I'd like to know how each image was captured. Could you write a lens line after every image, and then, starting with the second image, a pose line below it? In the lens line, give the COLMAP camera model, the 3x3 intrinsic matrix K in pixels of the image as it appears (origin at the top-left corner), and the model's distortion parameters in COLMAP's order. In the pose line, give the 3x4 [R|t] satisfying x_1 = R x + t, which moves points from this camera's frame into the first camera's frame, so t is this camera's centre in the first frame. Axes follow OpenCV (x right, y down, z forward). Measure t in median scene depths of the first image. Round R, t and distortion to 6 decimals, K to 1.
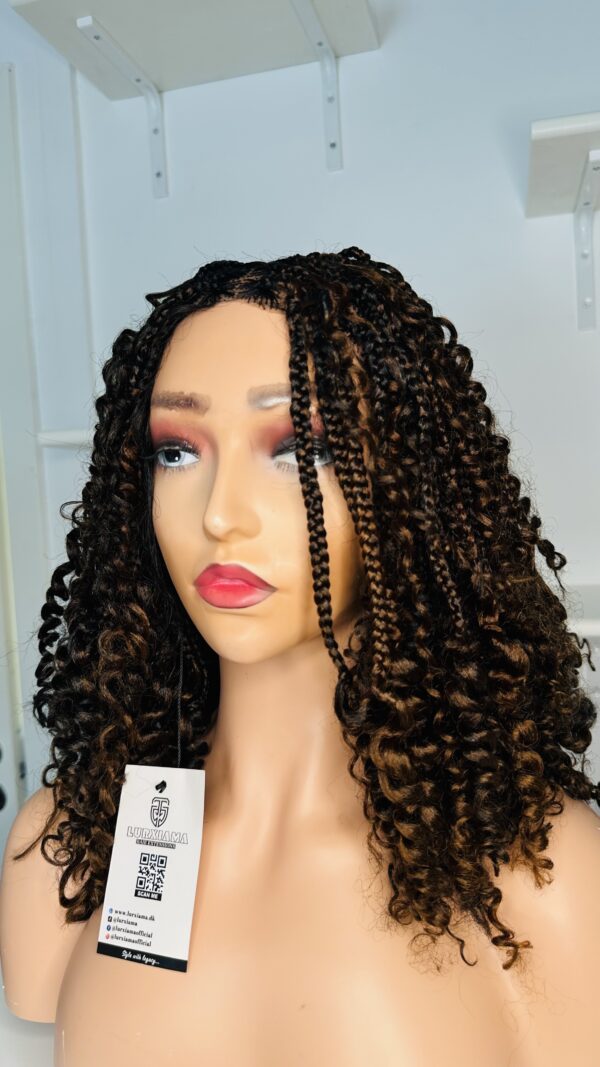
lens RADIAL K [[815.7, 0, 300.8], [0, 815.7, 528.0], [0, 0, 1]] dist [0.015093, -0.045352]
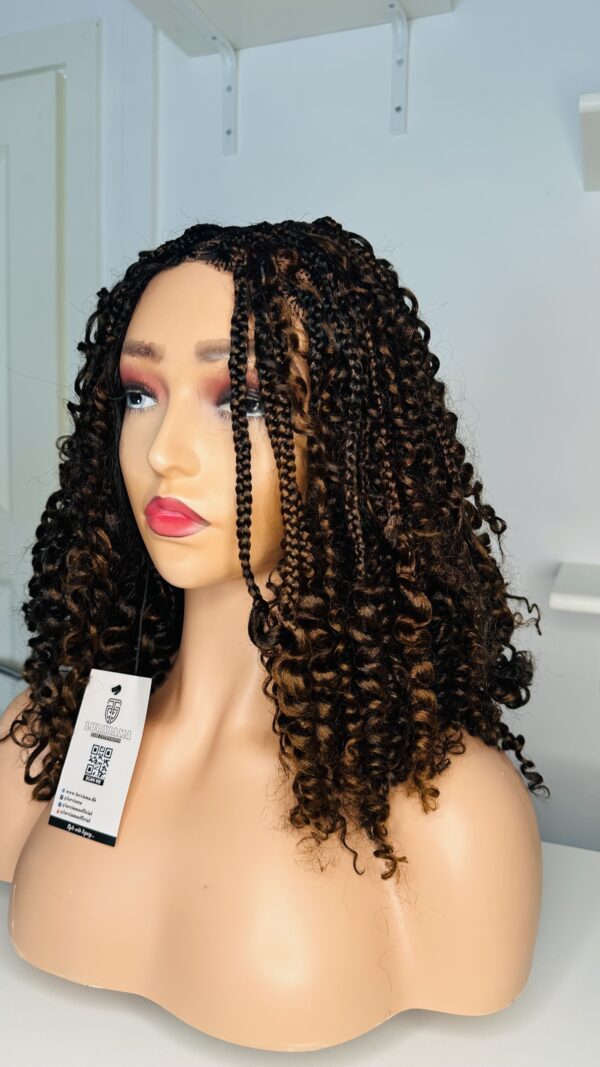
lens RADIAL K [[815.7, 0, 300.6], [0, 815.7, 532.5], [0, 0, 1]] dist [0.015093, -0.045352]
pose [[0.990189, 0.089201, -0.107561, 0.199469], [-0.083564, 0.994937, 0.055825, 0.012968], [0.111996, -0.046289, 0.992630, -0.098055]]
